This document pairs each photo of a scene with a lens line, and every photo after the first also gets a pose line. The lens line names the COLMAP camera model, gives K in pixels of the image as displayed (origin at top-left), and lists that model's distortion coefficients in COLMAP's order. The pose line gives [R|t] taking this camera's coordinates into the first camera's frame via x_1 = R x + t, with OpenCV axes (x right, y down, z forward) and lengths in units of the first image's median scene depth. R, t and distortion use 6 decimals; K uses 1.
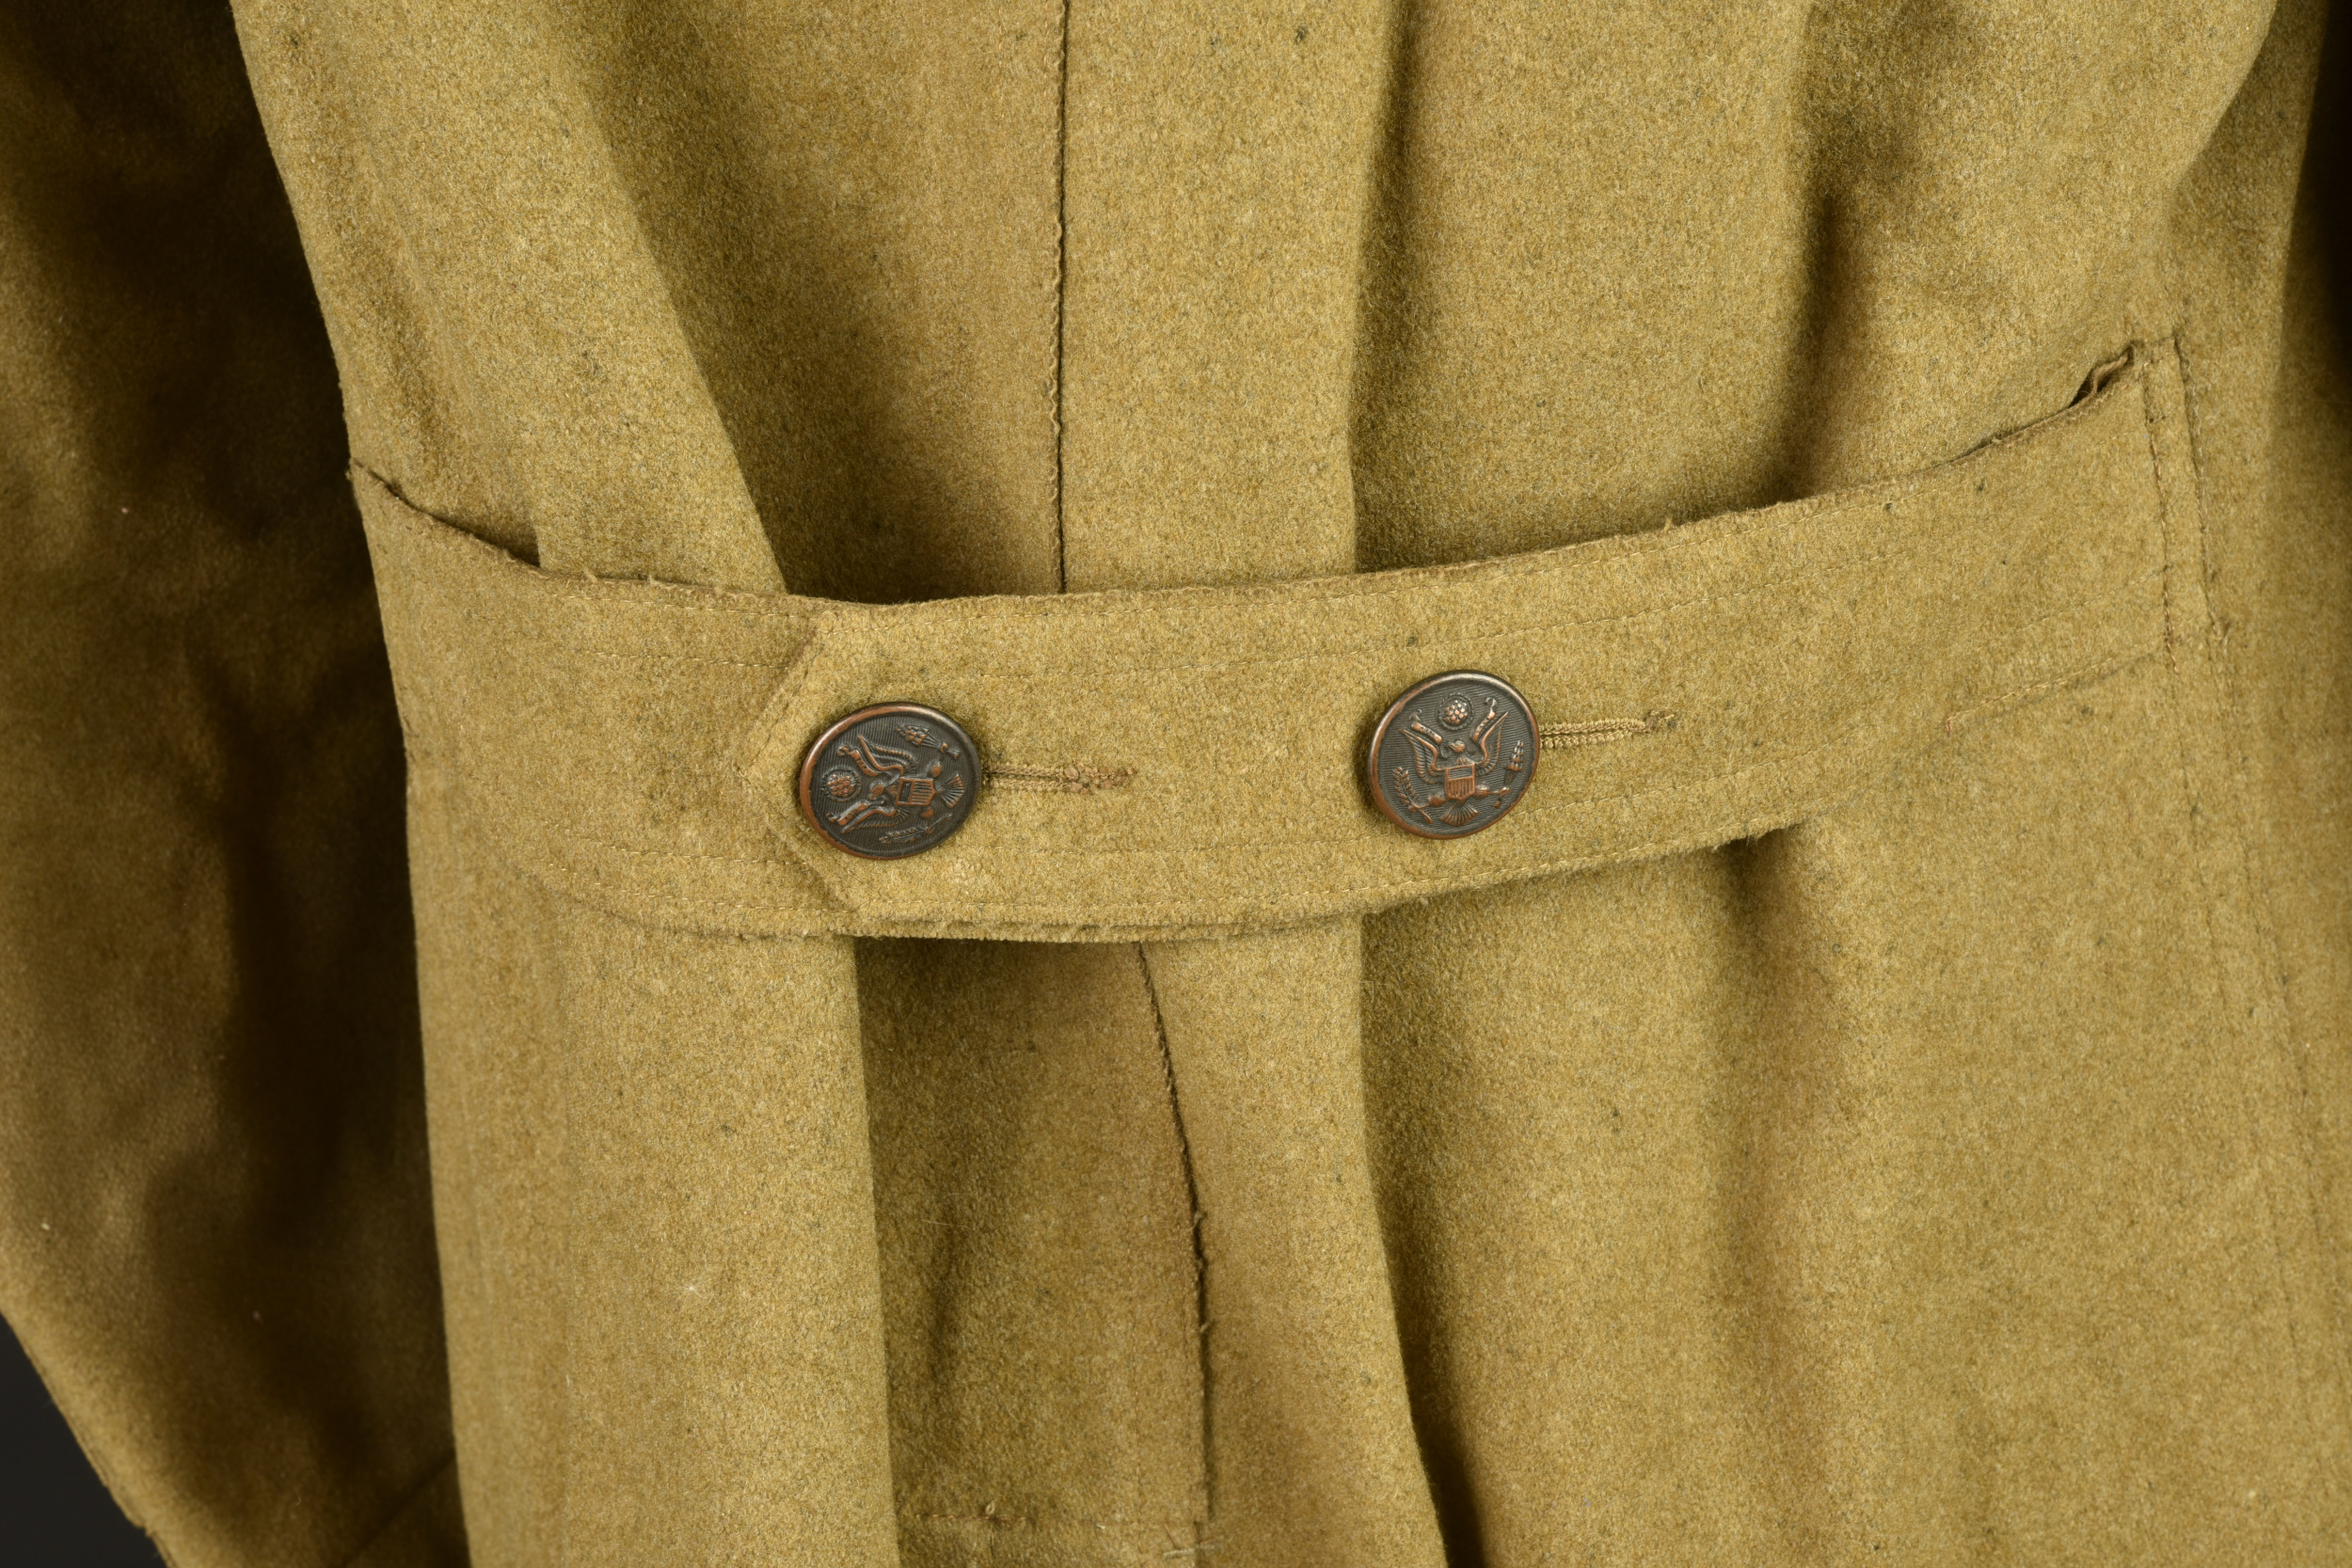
lens RADIAL K [[3965.2, 0, 1176.4], [0, 3965.2, 789.5], [0, 0, 1]] dist [-0.022986, 0.000000]
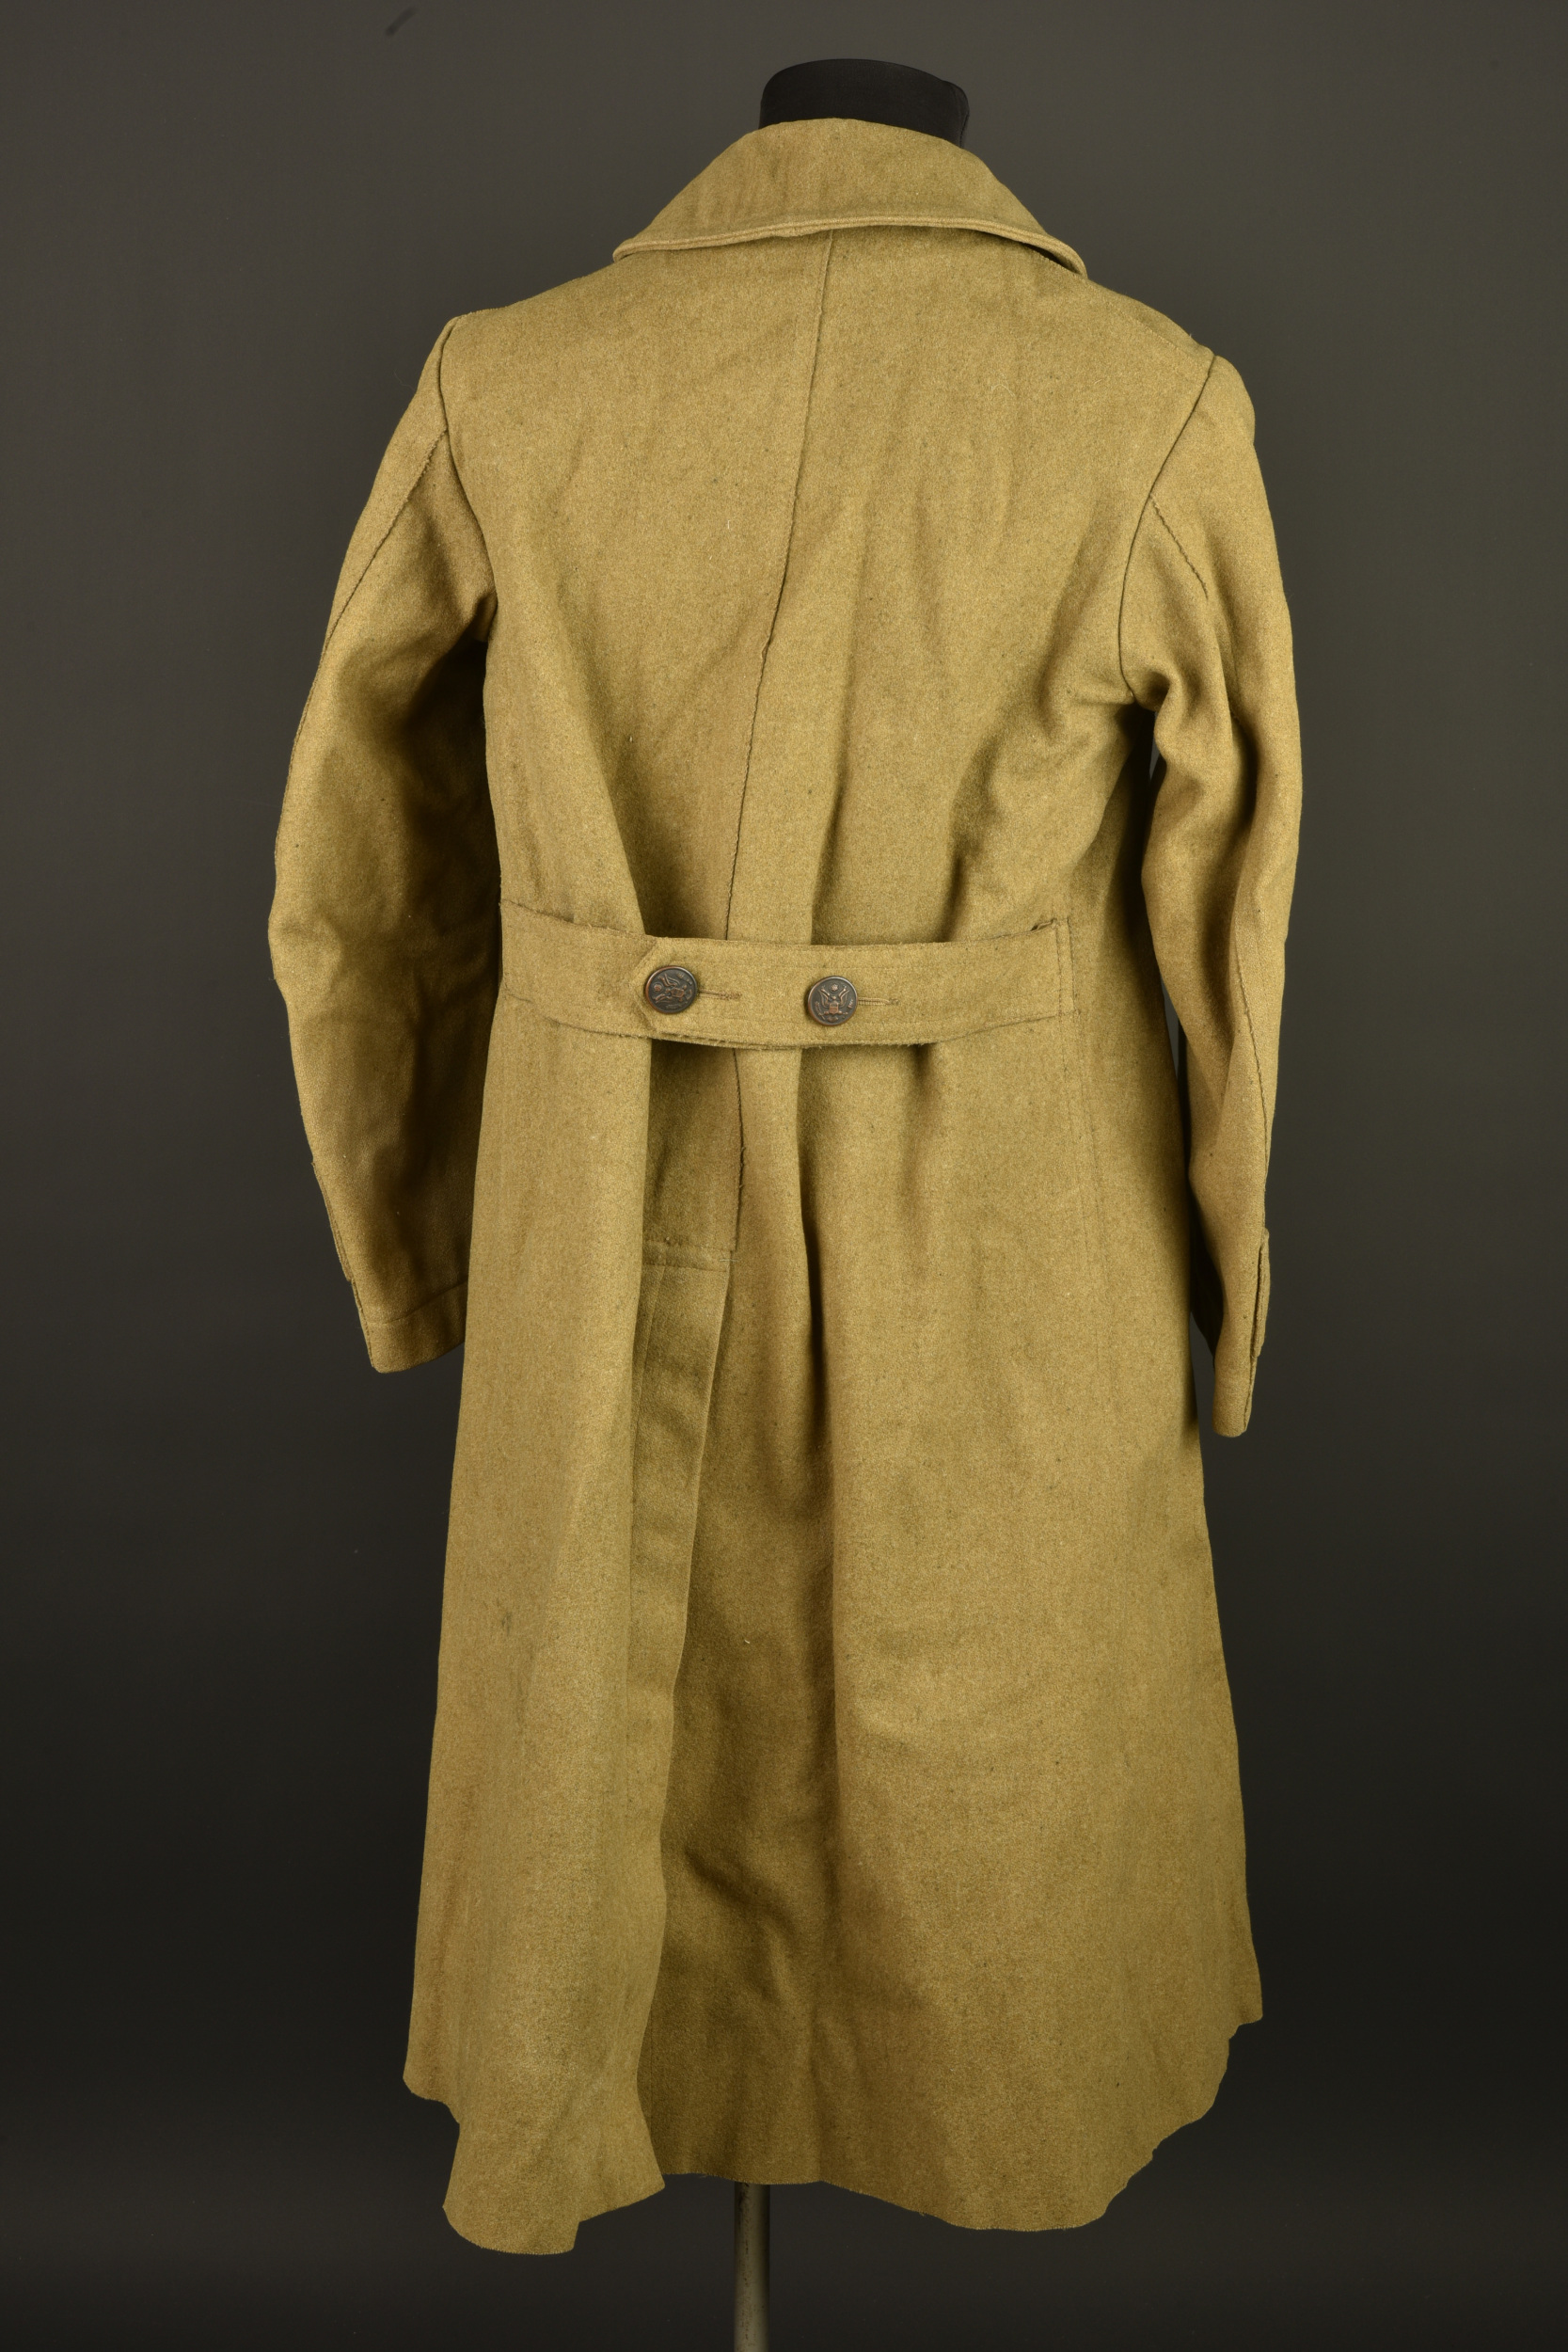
lens RADIAL K [[3965.2, 0, 784.5], [0, 3965.2, 1173.0], [0, 0, 1]] dist [-0.022986, 0.000000]
pose [[0.993960, 0.107993, 0.019509, -0.022704], [-0.104356, 0.985133, -0.136468, 0.591411], [-0.033956, 0.133608, 0.990452, -2.316010]]
